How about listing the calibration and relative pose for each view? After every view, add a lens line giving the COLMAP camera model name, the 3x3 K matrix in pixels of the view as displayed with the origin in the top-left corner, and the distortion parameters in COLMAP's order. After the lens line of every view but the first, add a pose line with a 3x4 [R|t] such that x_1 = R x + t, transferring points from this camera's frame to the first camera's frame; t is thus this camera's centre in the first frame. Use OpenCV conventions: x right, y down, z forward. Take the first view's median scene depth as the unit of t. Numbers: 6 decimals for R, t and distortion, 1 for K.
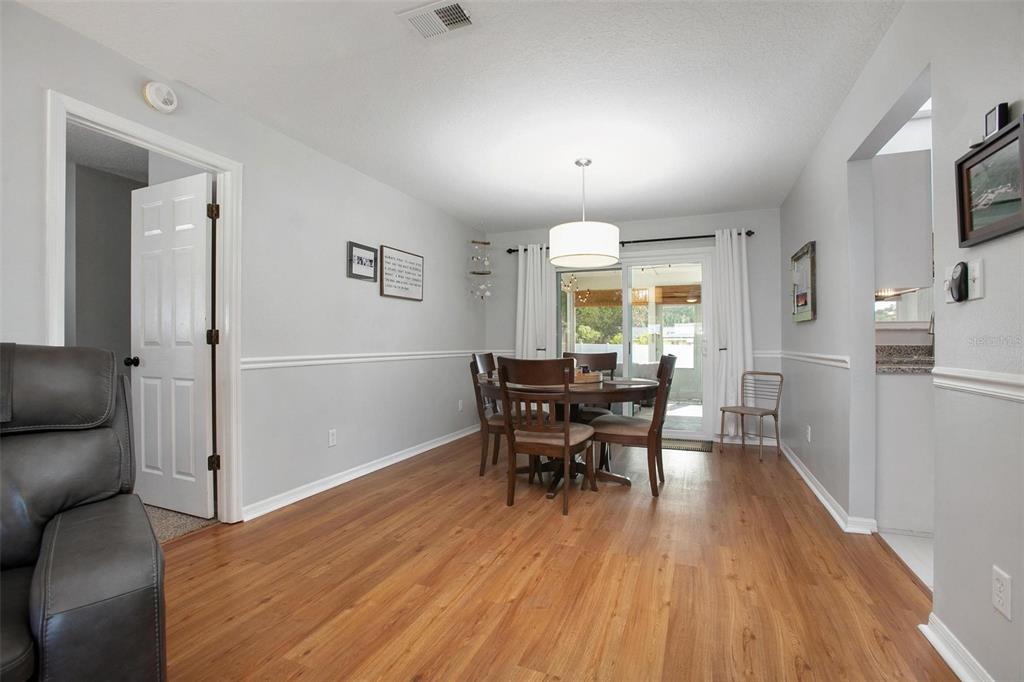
lens RADIAL K [[468.4, 0, 505.7], [0, 468.4, 338.2], [0, 0, 1]] dist [-0.006033, -0.000404]
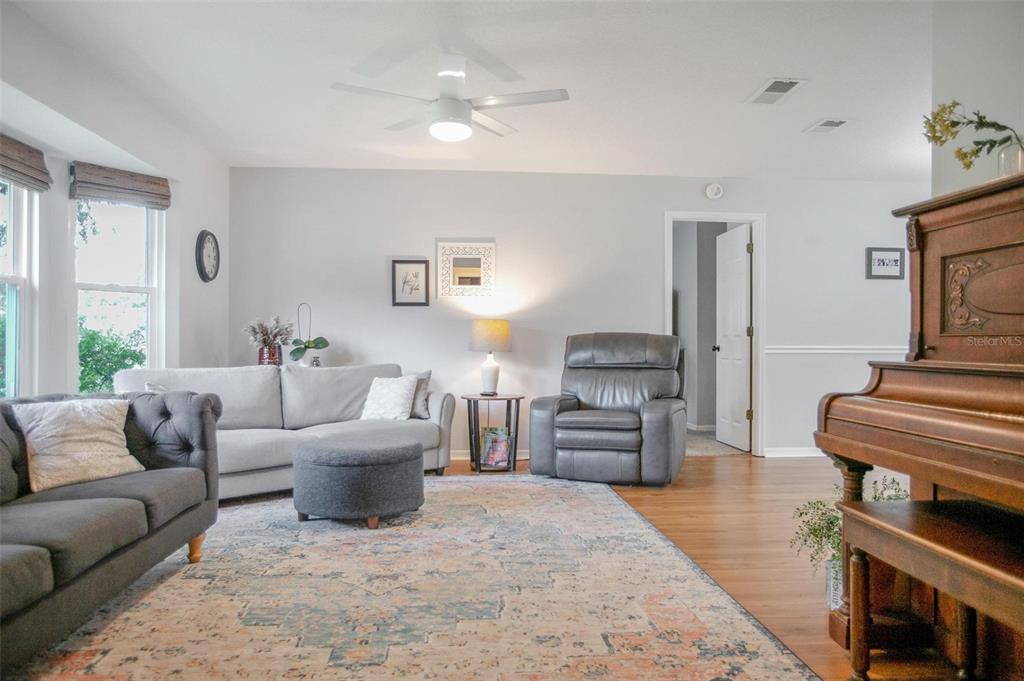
lens RADIAL K [[719.2, 0, 508.9], [0, 719.2, 340.4], [0, 0, 1]] dist [0.001621, 0.000318]
pose [[0.435942, -0.001151, -0.899974, 1.100284], [-0.004193, 0.999986, -0.003310, 0.035935], [0.899965, 0.005217, 0.435931, -0.697604]]
